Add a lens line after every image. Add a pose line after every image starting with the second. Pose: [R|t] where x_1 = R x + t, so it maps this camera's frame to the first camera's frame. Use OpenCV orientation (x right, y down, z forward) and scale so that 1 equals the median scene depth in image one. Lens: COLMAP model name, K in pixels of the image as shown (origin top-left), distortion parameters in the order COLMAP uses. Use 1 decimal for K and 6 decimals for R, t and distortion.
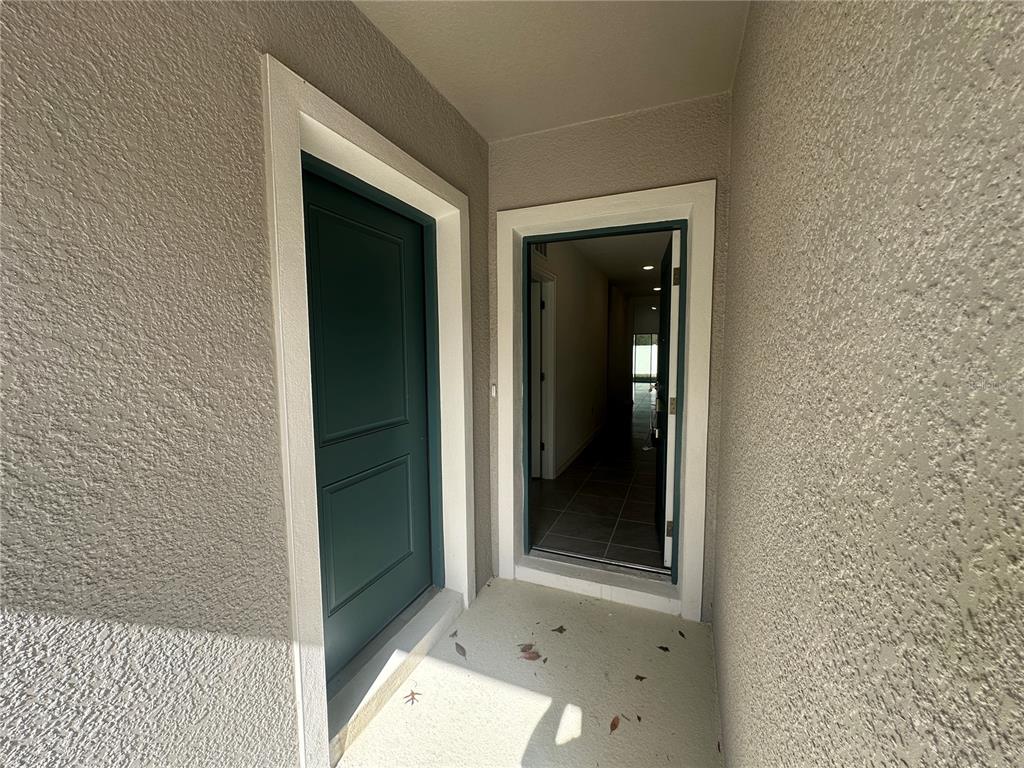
lens RADIAL K [[408.1, 0, 511.0], [0, 408.1, 382.6], [0, 0, 1]] dist [0.000147, 0.000125]
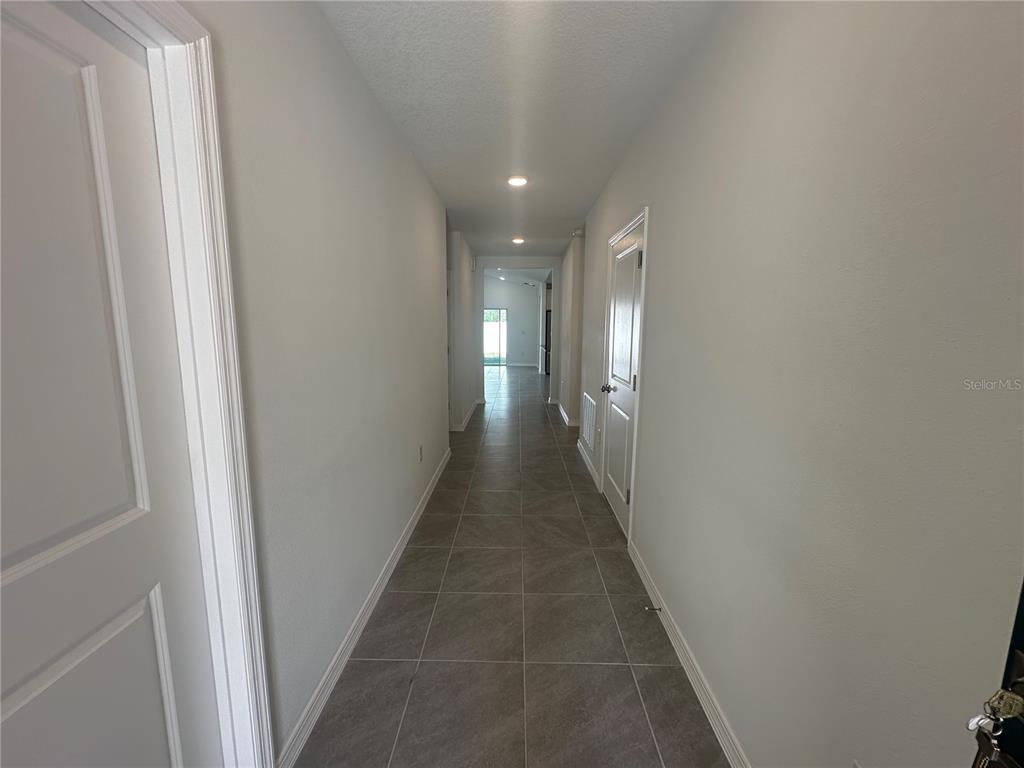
lens RADIAL K [[408.1, 0, 511.7], [0, 408.1, 383.5], [0, 0, 1]] dist [0.000147, 0.000125]
pose [[0.932960, -0.036027, 0.358174, 0.047767], [0.014029, 0.997862, 0.063827, -0.016596], [-0.359707, -0.054523, 0.931471, 0.176459]]
